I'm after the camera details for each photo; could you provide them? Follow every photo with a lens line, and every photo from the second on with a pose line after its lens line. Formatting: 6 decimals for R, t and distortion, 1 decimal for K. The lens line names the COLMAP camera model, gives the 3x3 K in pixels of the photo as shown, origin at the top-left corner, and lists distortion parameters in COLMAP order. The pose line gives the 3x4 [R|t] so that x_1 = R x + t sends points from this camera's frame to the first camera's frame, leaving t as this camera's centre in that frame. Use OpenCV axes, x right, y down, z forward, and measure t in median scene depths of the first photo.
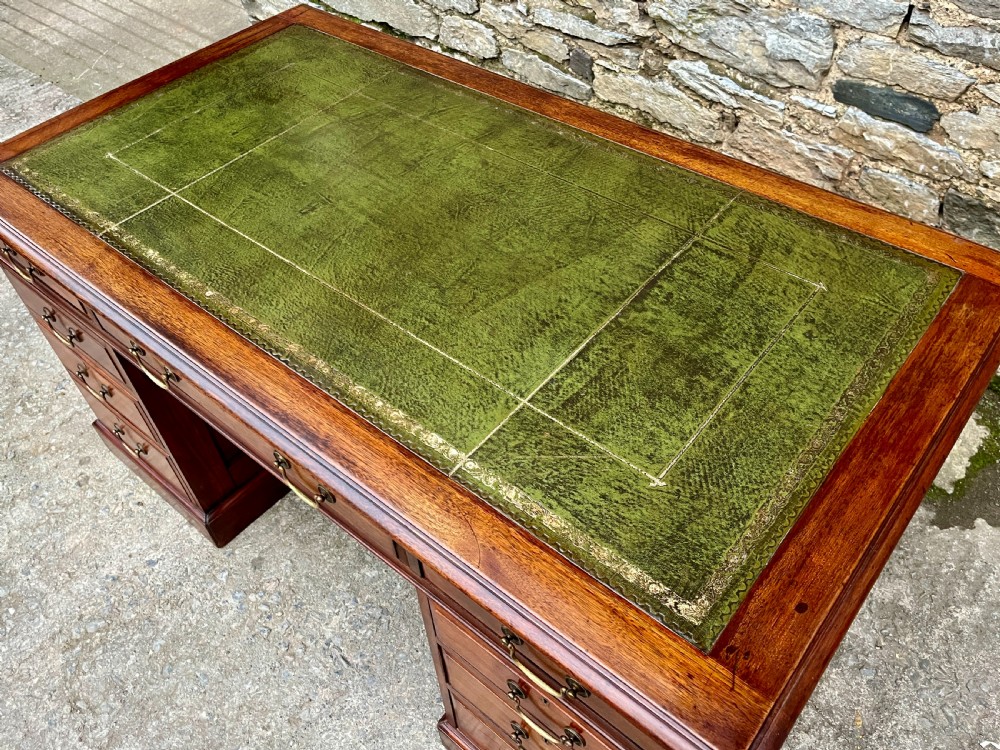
lens RADIAL K [[790.1, 0, 498.8], [0, 790.1, 376.0], [0, 0, 1]] dist [0.071281, -0.098056]
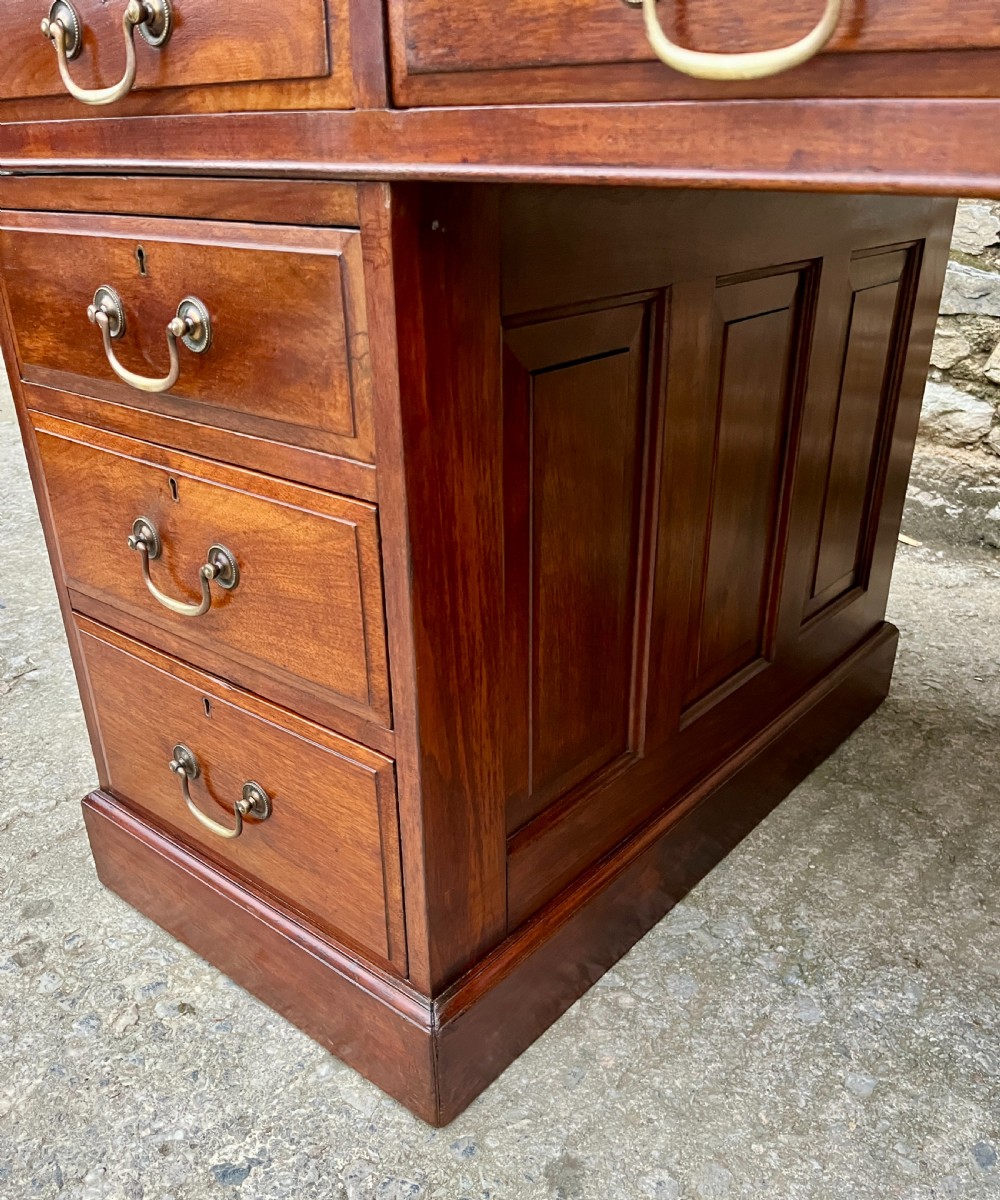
lens RADIAL K [[1015.7, 0, 507.2], [0, 1015.7, 680.4], [0, 0, 1]] dist [0.057704, -0.073128]
pose [[0.999273, 0.027951, 0.025938, -0.374829], [-0.017546, 0.940972, -0.338028, 0.204238], [-0.033855, 0.337327, 0.940779, 0.595626]]
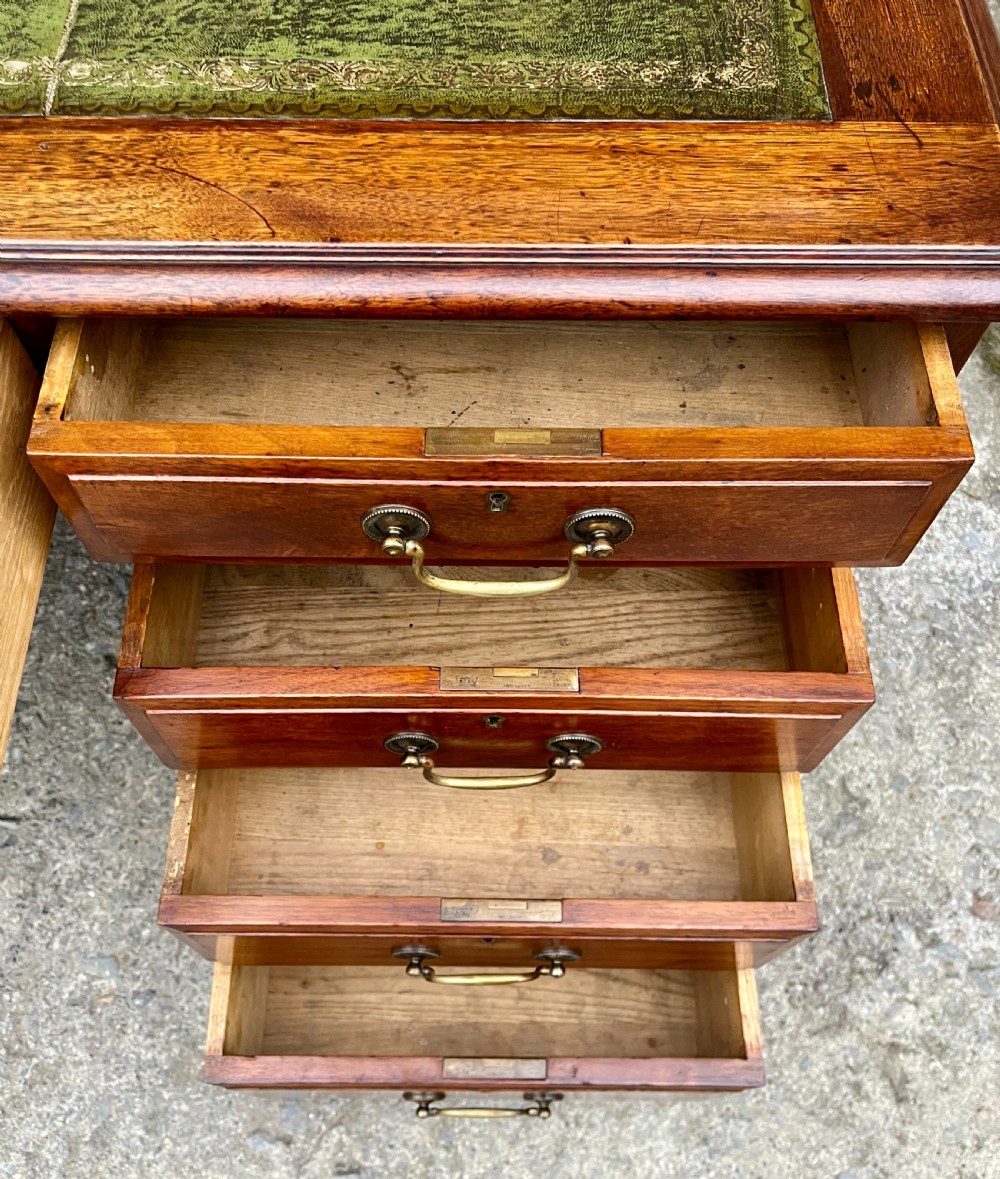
lens RADIAL K [[1064.5, 0, 475.1], [0, 1064.5, 542.0], [0, 0, 1]] dist [0.067891, -0.087530]
pose [[0.774814, -0.528186, 0.347393, -0.106950], [0.444199, 0.845853, 0.295331, 0.134668], [-0.449833, -0.074515, 0.889999, 0.258009]]
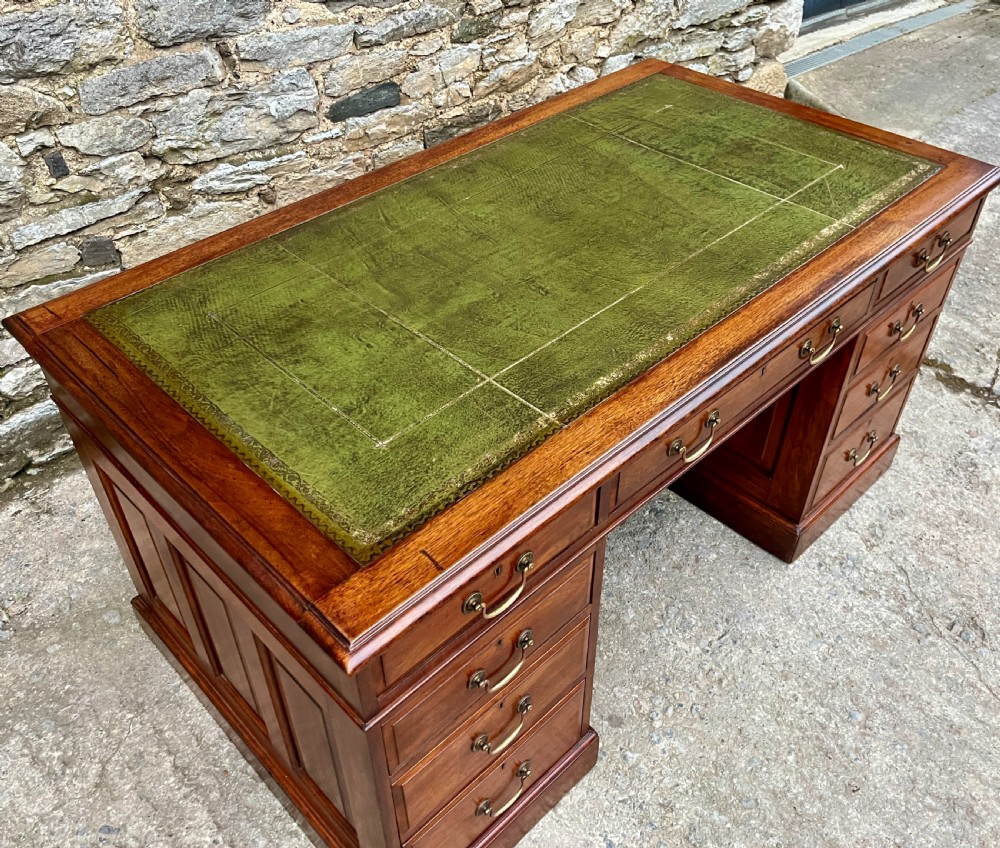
lens RADIAL K [[902.9, 0, 490.8], [0, 902.9, 408.8], [0, 0, 1]] dist [0.067891, -0.087530]
pose [[0.109790, -0.610207, 0.784598, -0.971807], [0.735868, 0.580538, 0.348532, -0.447715], [-0.668165, 0.539095, 0.512768, 0.435055]]
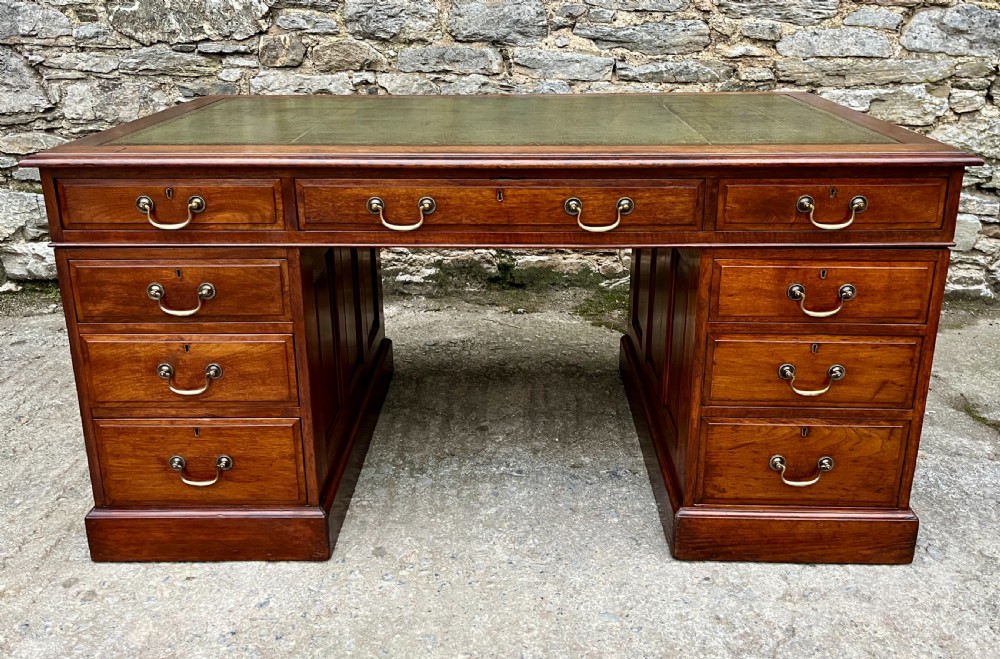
lens RADIAL K [[853.3, 0, 507.2], [0, 853.3, 252.4], [0, 0, 1]] dist [0.050823, -0.053276]
pose [[0.774225, -0.148165, 0.615323, -0.803770], [0.446710, 0.816648, -0.365426, 0.411383], [-0.448359, 0.557793, 0.698456, 0.082006]]
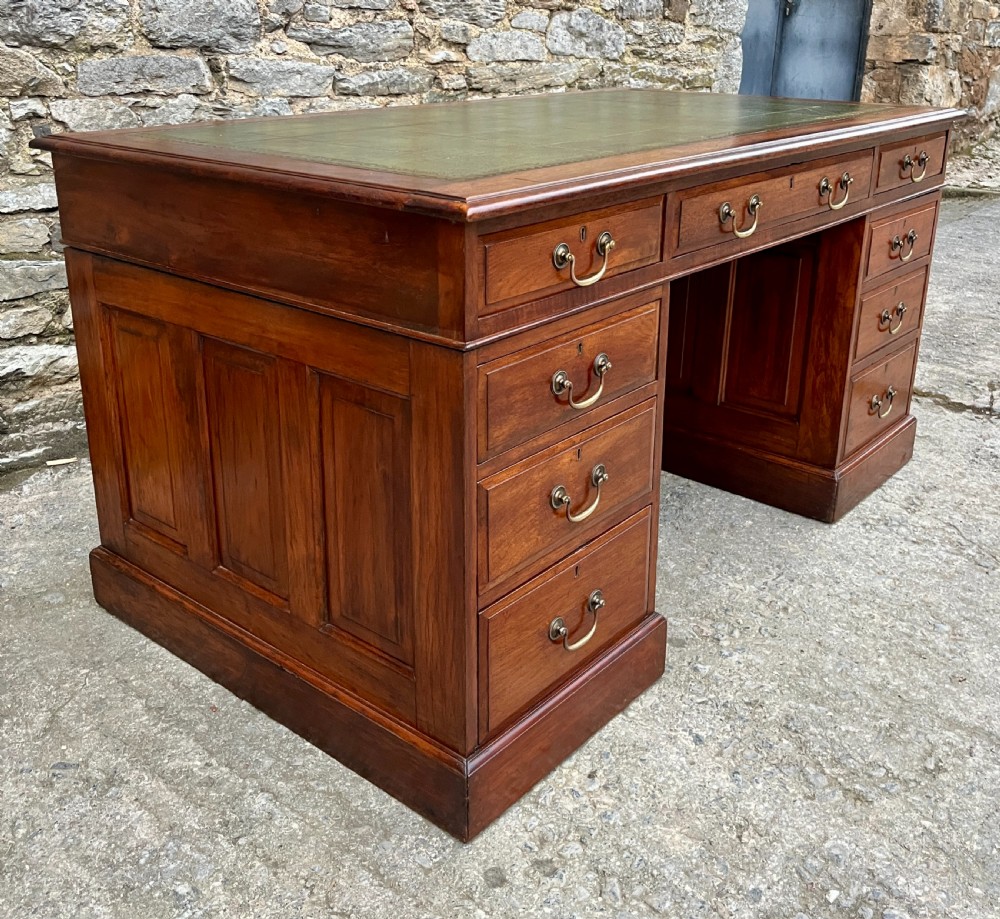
lens RADIAL K [[1042.7, 0, 497.6], [0, 1042.7, 353.4], [0, 0, 1]] dist [0.021506, 0.000000]
pose [[0.001079, -0.264918, 0.964270, -1.279229], [0.731194, 0.658005, 0.179959, -0.261641], [-0.682169, 0.704874, 0.194416, 0.803482]]
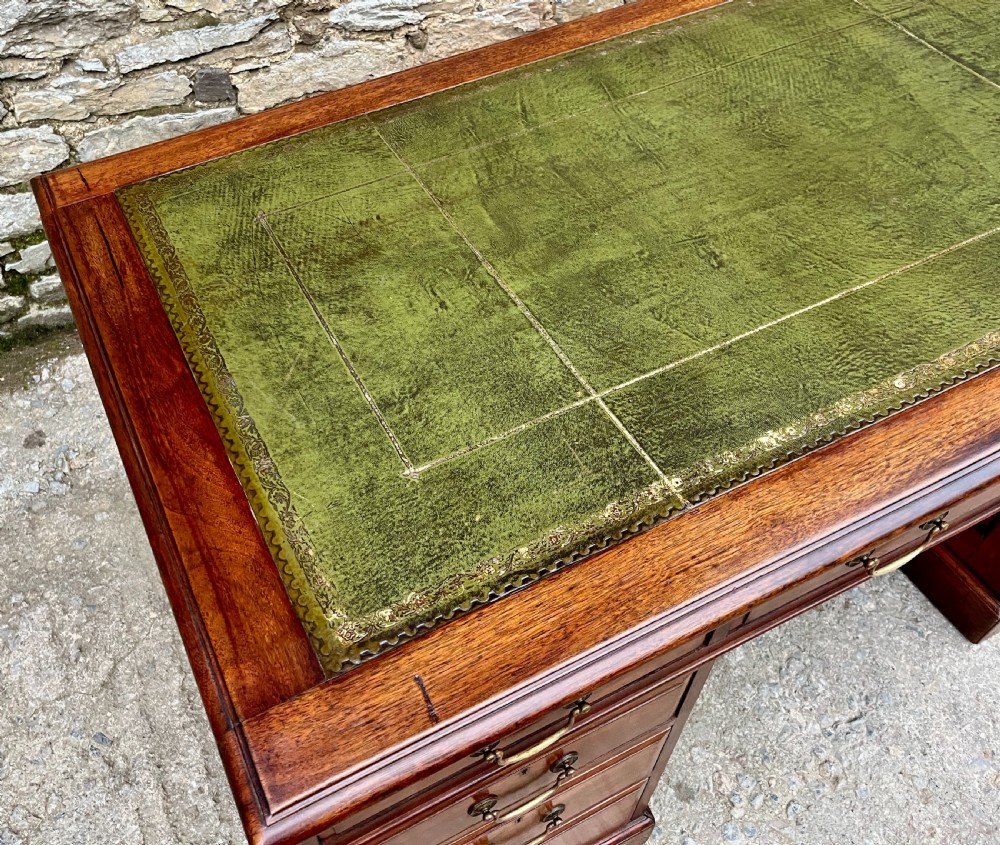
lens RADIAL K [[902.9, 0, 420.6], [0, 902.9, 379.5], [0, 0, 1]] dist [0.067891, -0.087530]
pose [[0.415489, -0.661607, 0.624216, -0.708042], [0.686445, 0.678325, 0.262047, -0.407064], [-0.596793, 0.319612, 0.735993, 0.490796]]
